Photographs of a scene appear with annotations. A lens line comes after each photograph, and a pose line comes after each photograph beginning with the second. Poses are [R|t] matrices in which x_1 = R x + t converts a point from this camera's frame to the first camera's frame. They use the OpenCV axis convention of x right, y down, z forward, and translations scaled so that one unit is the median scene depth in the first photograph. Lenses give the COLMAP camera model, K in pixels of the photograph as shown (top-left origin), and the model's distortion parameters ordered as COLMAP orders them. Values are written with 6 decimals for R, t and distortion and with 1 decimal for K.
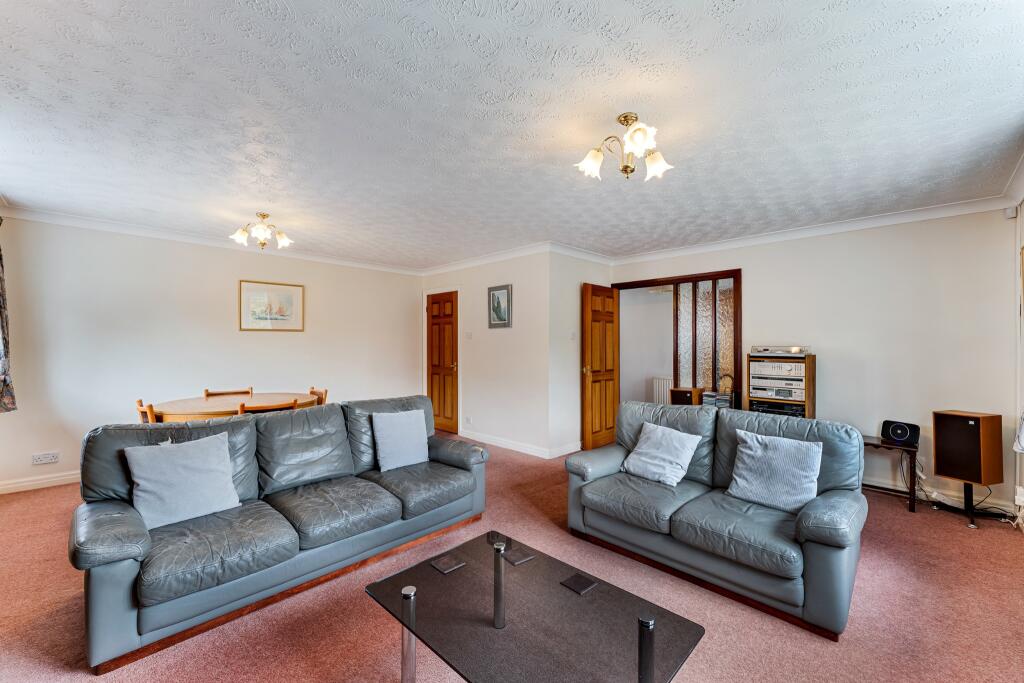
lens RADIAL K [[418.8, 0, 513.6], [0, 418.8, 343.6], [0, 0, 1]] dist [0.000864, 0.000014]
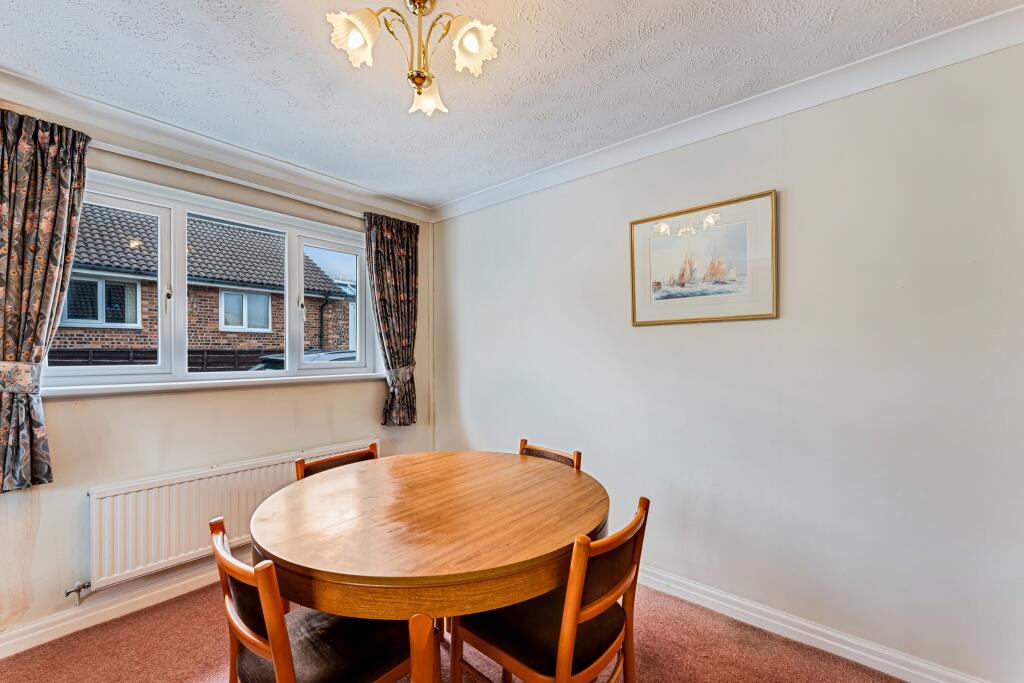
lens RADIAL K [[418.8, 0, 513.3], [0, 418.8, 352.1], [0, 0, 1]] dist [0.000864, 0.000014]
pose [[0.090243, -0.003317, -0.995914, -0.169422], [0.002073, 0.999993, -0.003143, 0.000300], [0.995918, -0.001781, 0.090250, 0.768341]]
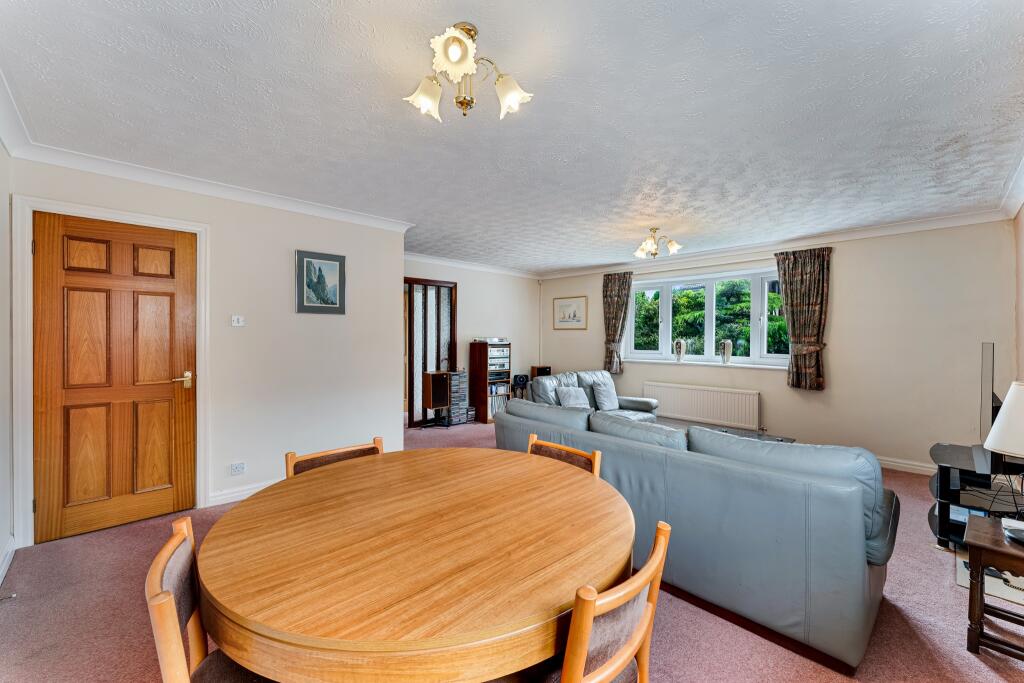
lens RADIAL K [[418.8, 0, 512.6], [0, 418.8, 338.2], [0, 0, 1]] dist [0.000864, 0.000014]
pose [[0.007302, -0.006806, 0.999950, -0.850843], [-0.008659, 0.999939, 0.006869, -0.003910], [-0.999936, -0.008709, 0.007243, 0.782633]]
